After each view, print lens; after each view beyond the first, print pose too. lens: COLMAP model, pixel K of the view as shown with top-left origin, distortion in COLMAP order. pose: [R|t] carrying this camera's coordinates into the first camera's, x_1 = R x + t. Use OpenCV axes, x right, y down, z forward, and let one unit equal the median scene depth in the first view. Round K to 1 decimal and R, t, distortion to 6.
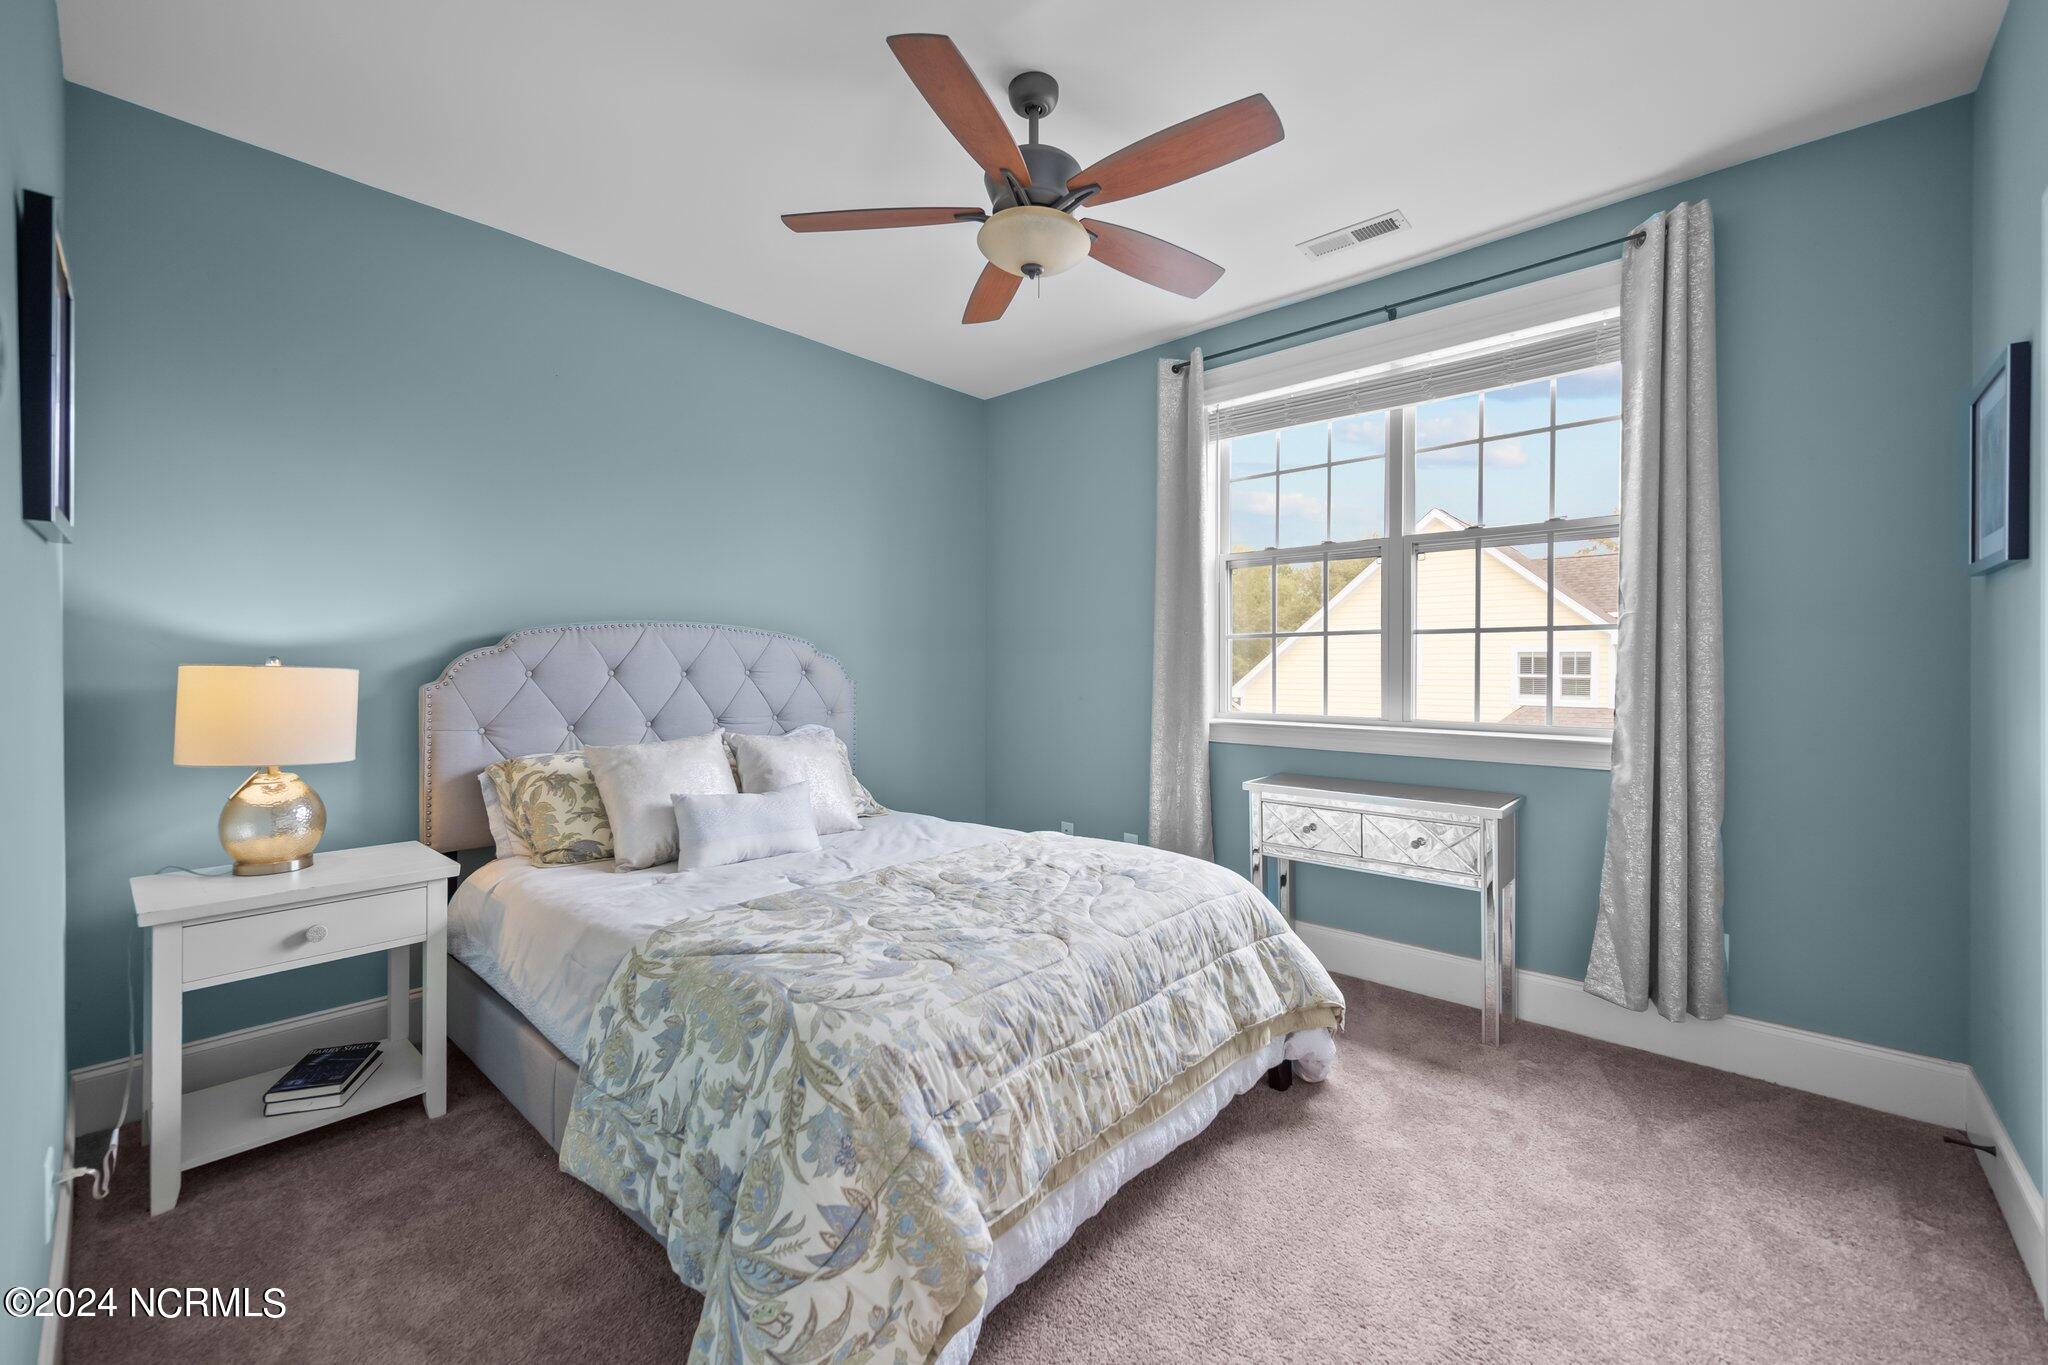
lens RADIAL K [[800.4, 0, 1032.9], [0, 800.4, 680.6], [0, 0, 1]] dist [-0.001617, 0.000037]
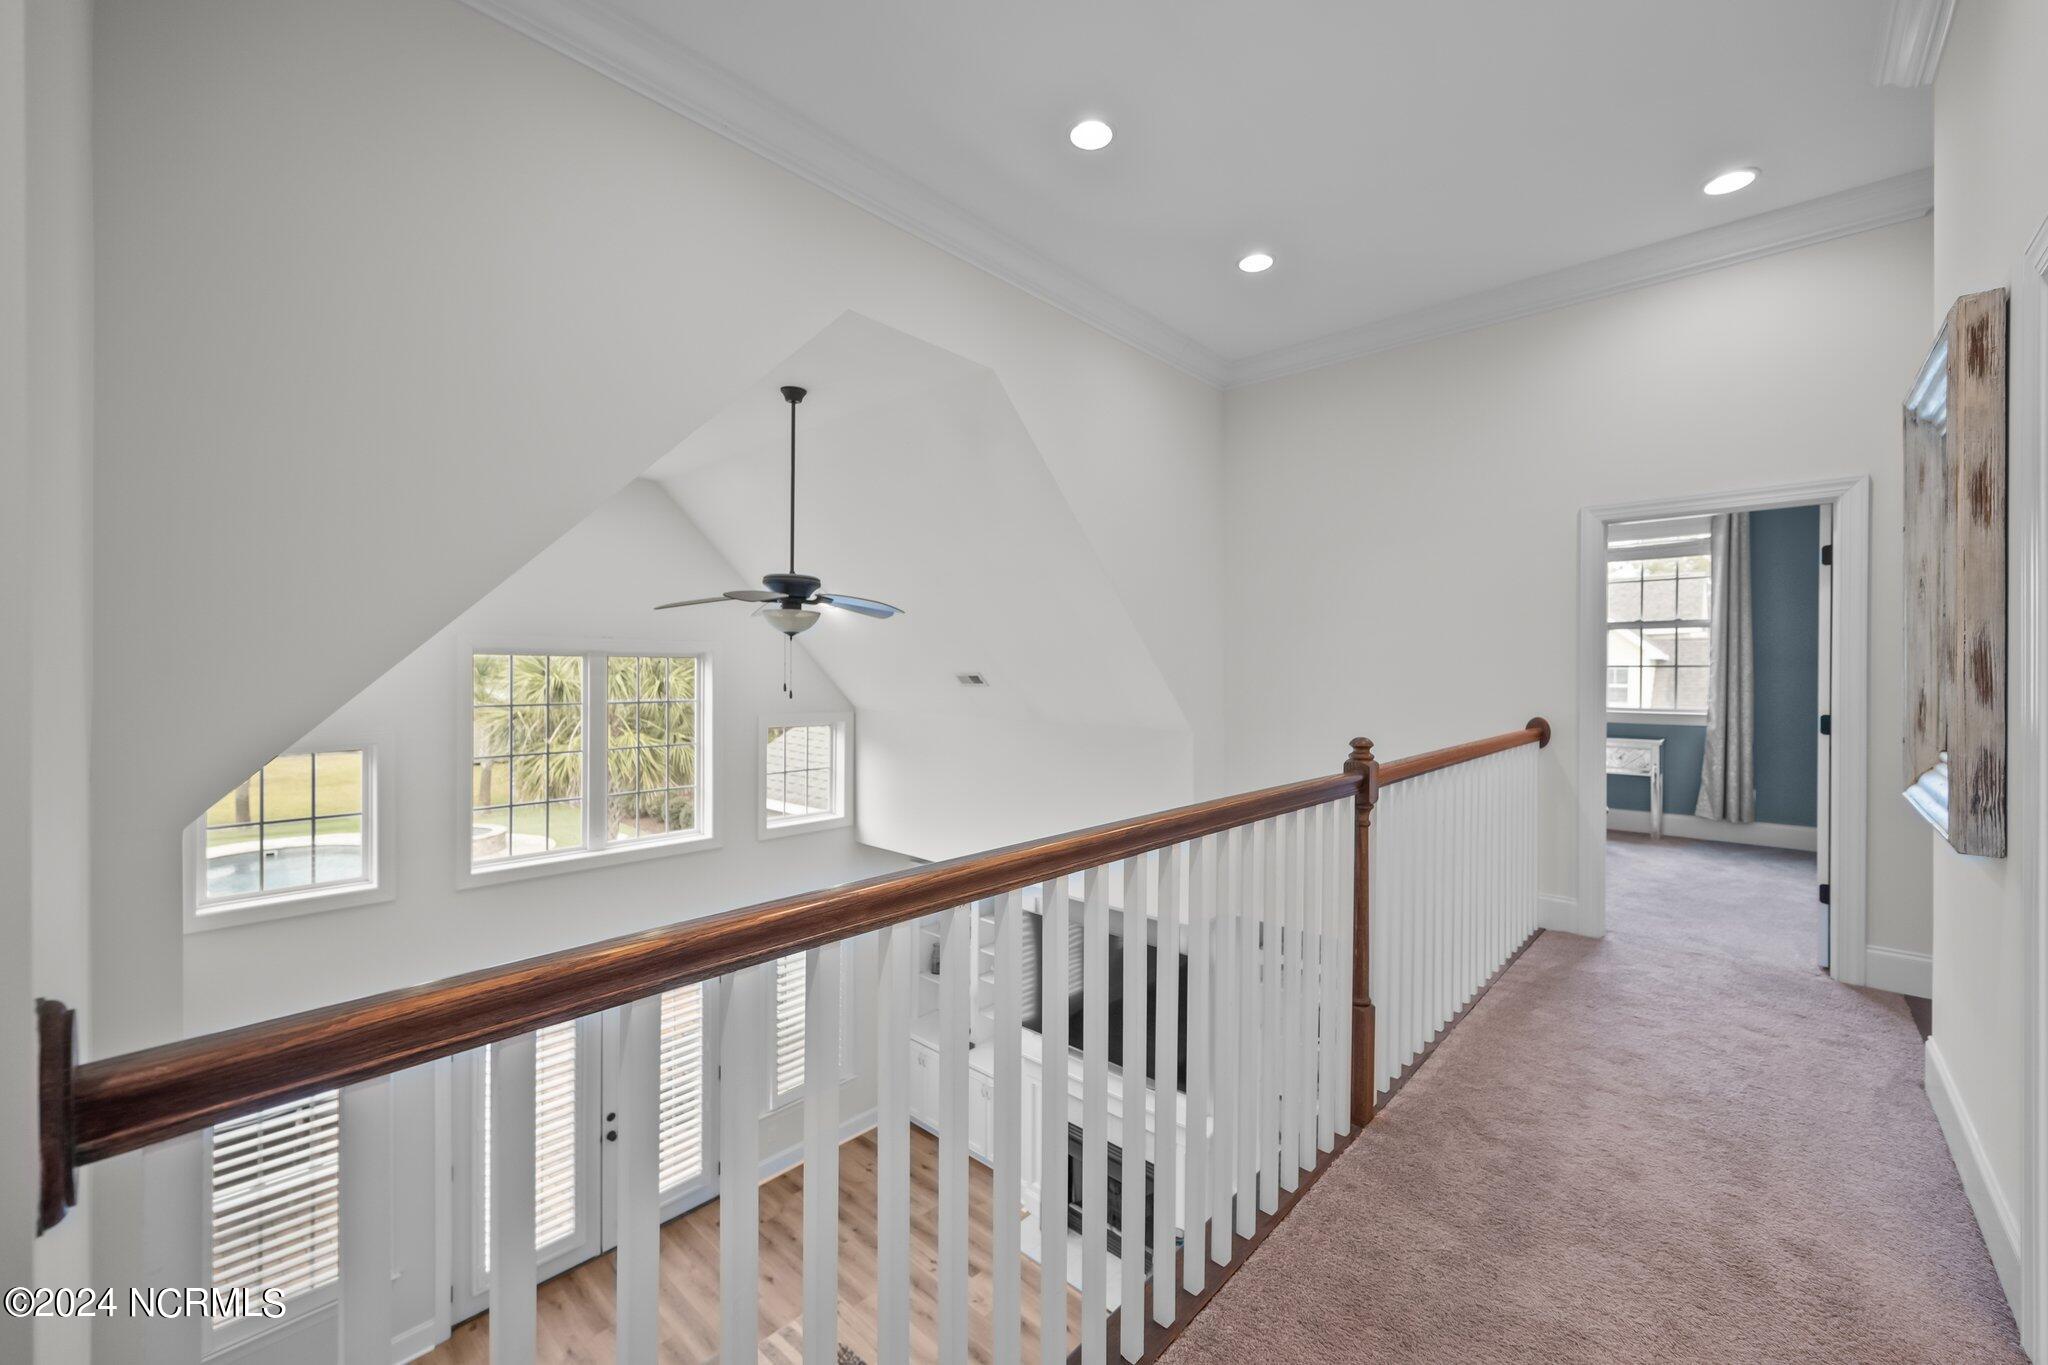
lens RADIAL K [[800.4, 0, 1016.2], [0, 800.4, 693.9], [0, 0, 1]] dist [-0.001617, 0.000037]
pose [[0.998955, -0.000927, -0.045693, -1.288567], [0.001162, 0.999986, 0.005113, -0.001056], [0.045687, -0.005161, 0.998942, -1.556064]]
